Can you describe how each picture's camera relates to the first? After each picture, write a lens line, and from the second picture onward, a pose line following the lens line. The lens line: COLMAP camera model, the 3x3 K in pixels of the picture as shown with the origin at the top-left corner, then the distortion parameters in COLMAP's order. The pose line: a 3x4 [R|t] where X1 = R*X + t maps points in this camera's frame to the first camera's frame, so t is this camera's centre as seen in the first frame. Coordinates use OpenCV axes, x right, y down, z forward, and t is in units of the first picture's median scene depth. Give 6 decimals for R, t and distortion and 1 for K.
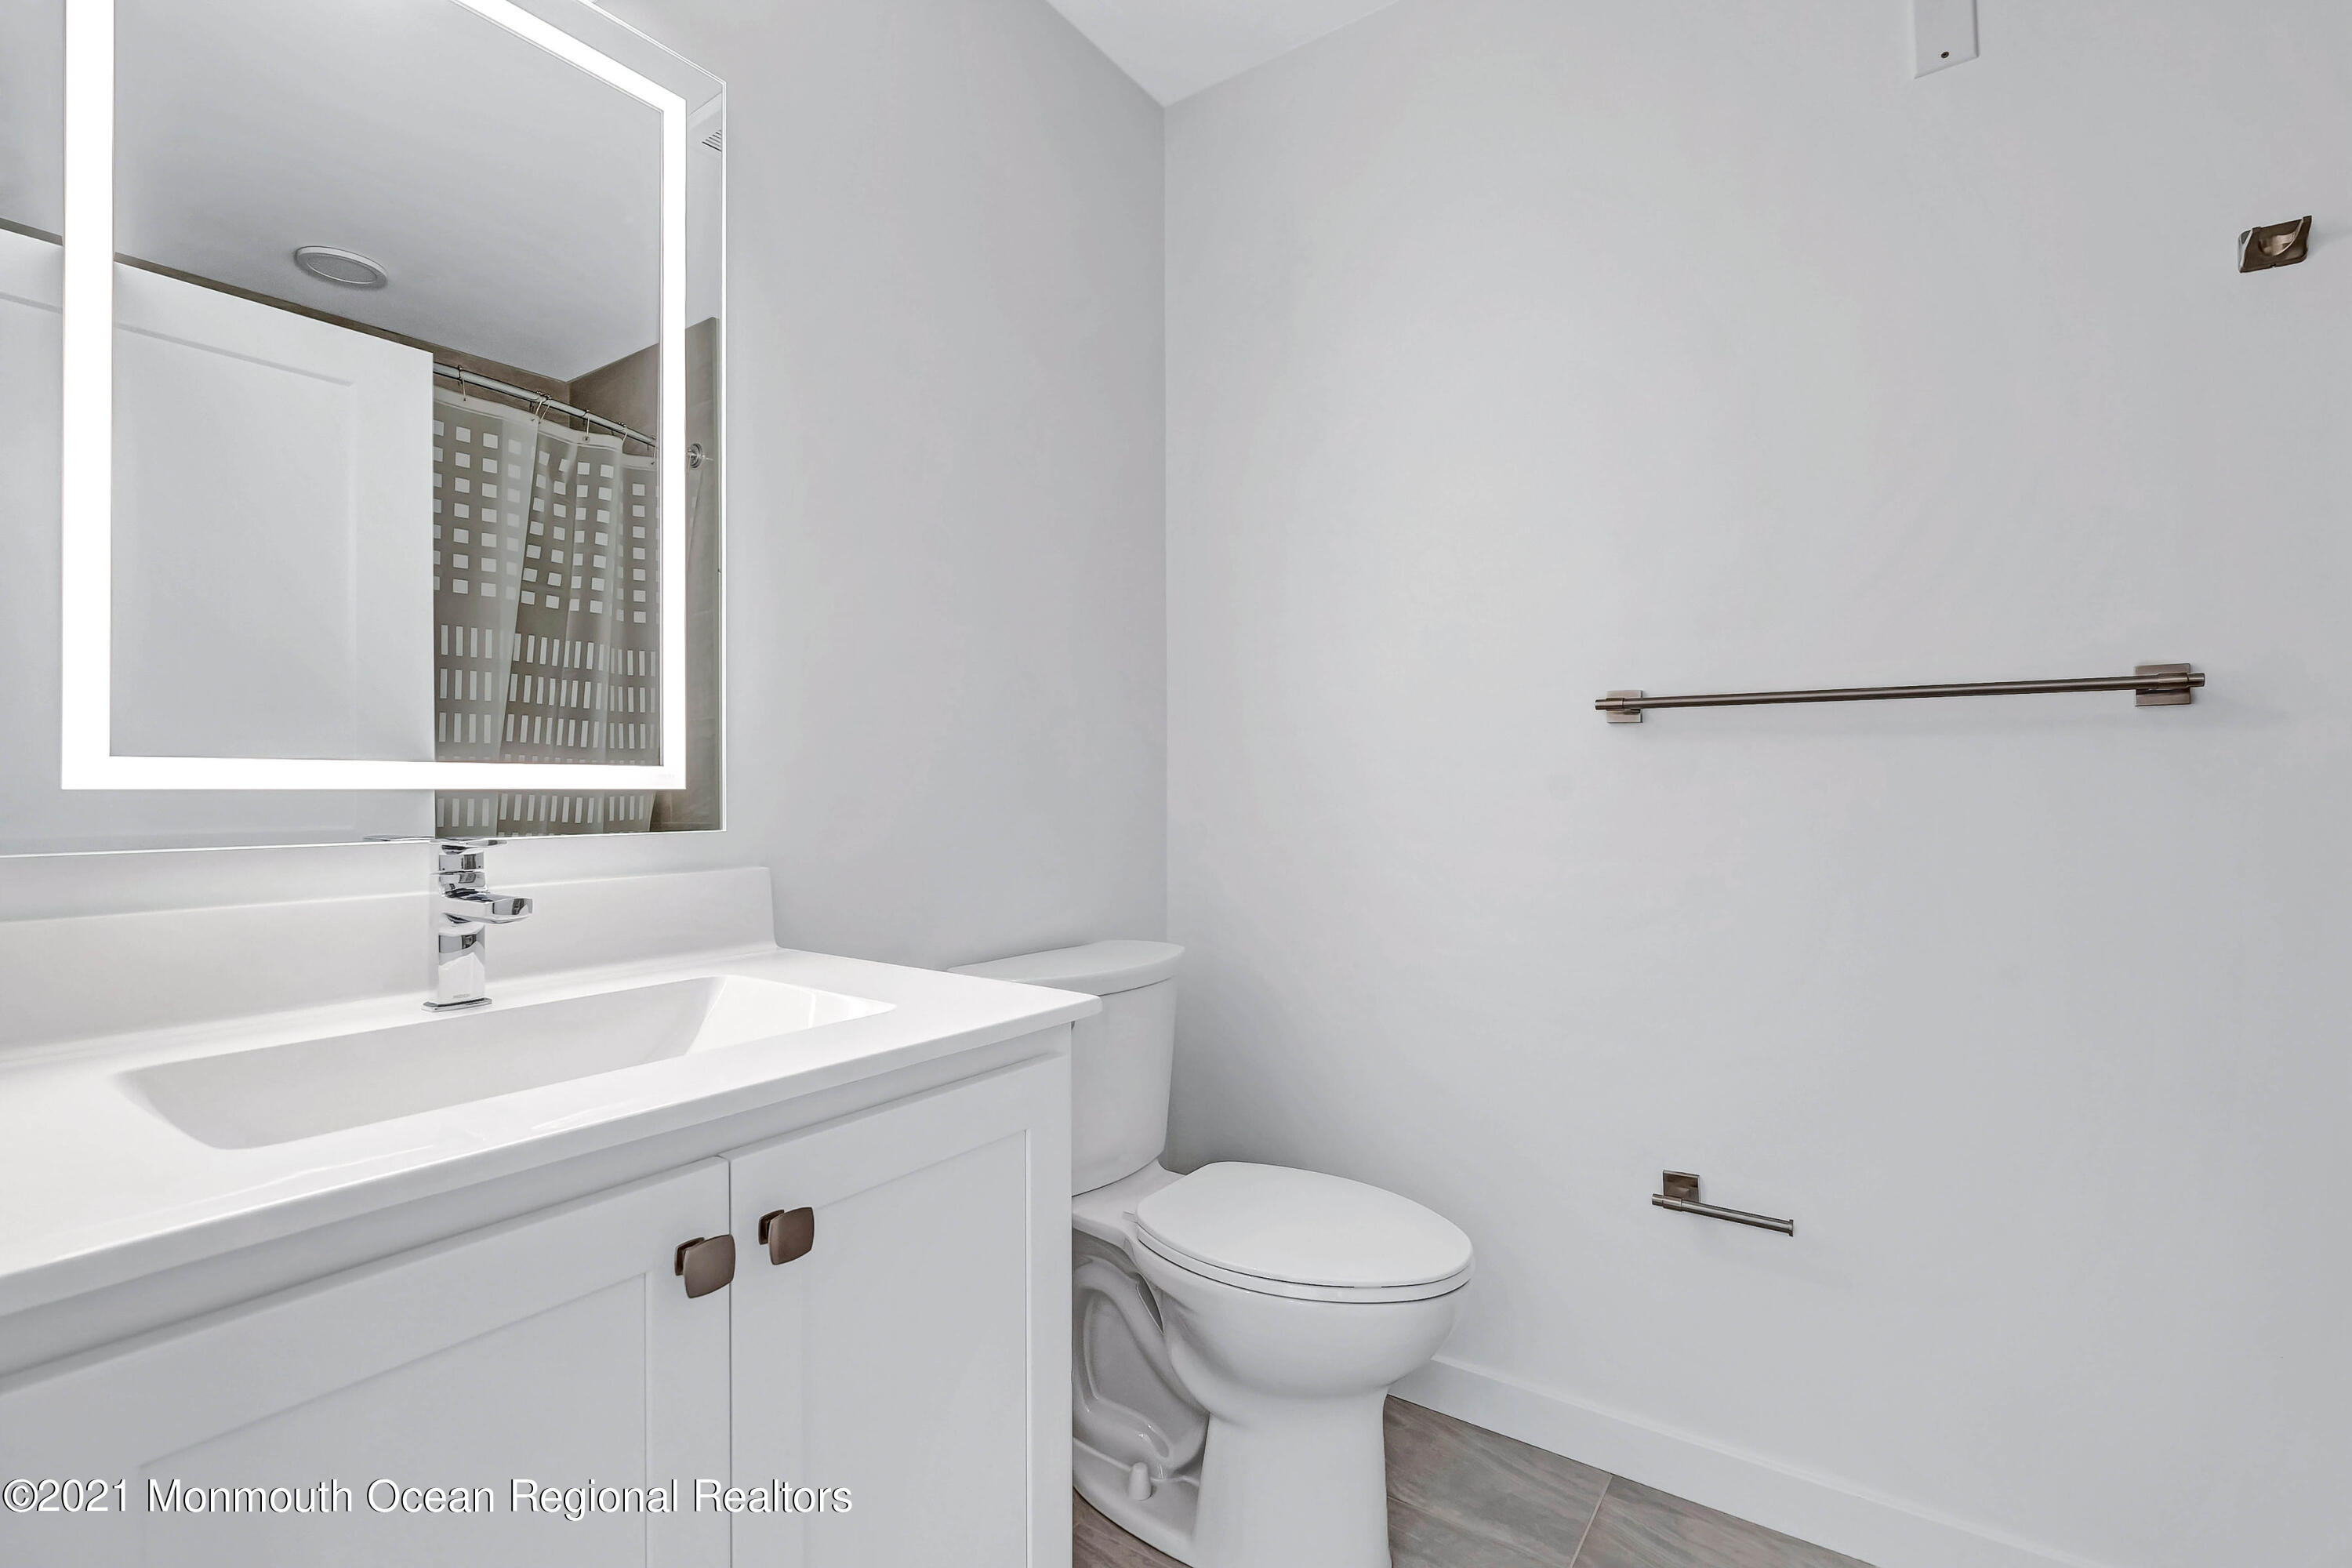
lens RADIAL K [[1067.1, 0, 1189.4], [0, 1067.1, 781.7], [0, 0, 1]] dist [-0.001134, 0.000027]
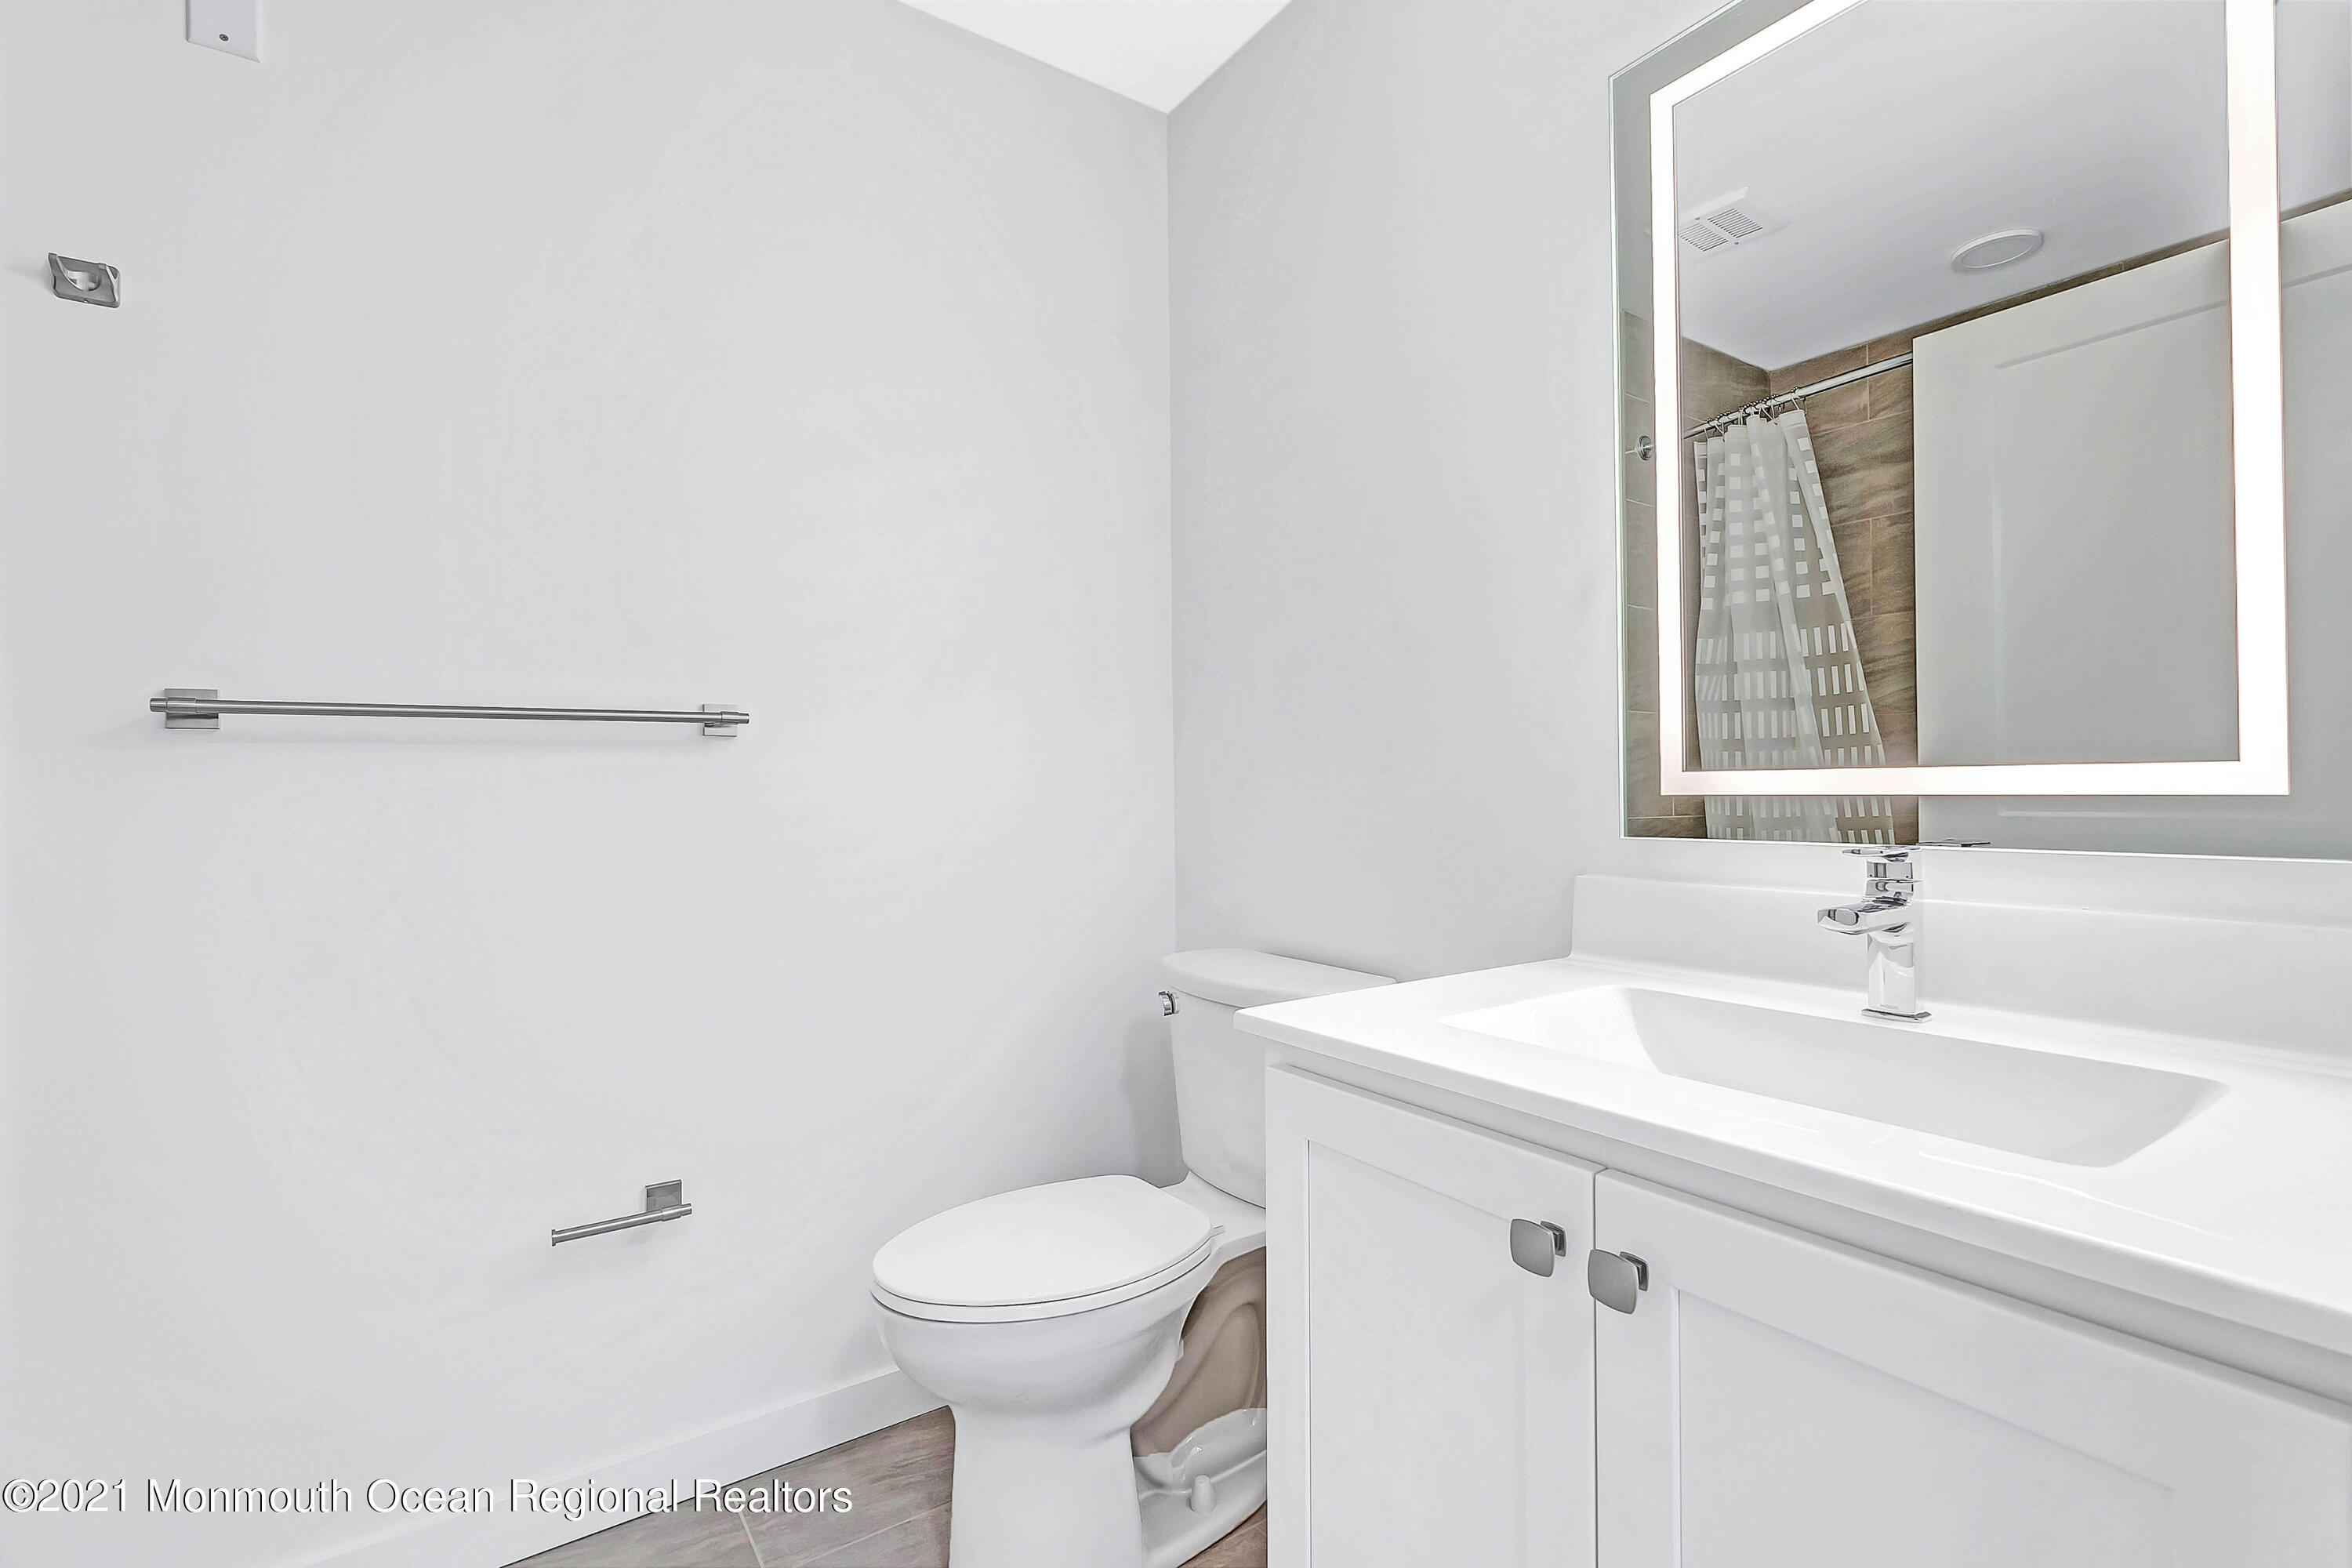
lens RADIAL K [[1067.1, 0, 1189.4], [0, 1067.1, 787.5], [0, 0, 1]] dist [-0.001134, 0.000027]
pose [[-0.329021, -0.005466, -0.944307, 0.469406], [0.005429, 0.999956, -0.007680, 0.004415], [0.944307, -0.007654, -0.328977, 0.732844]]
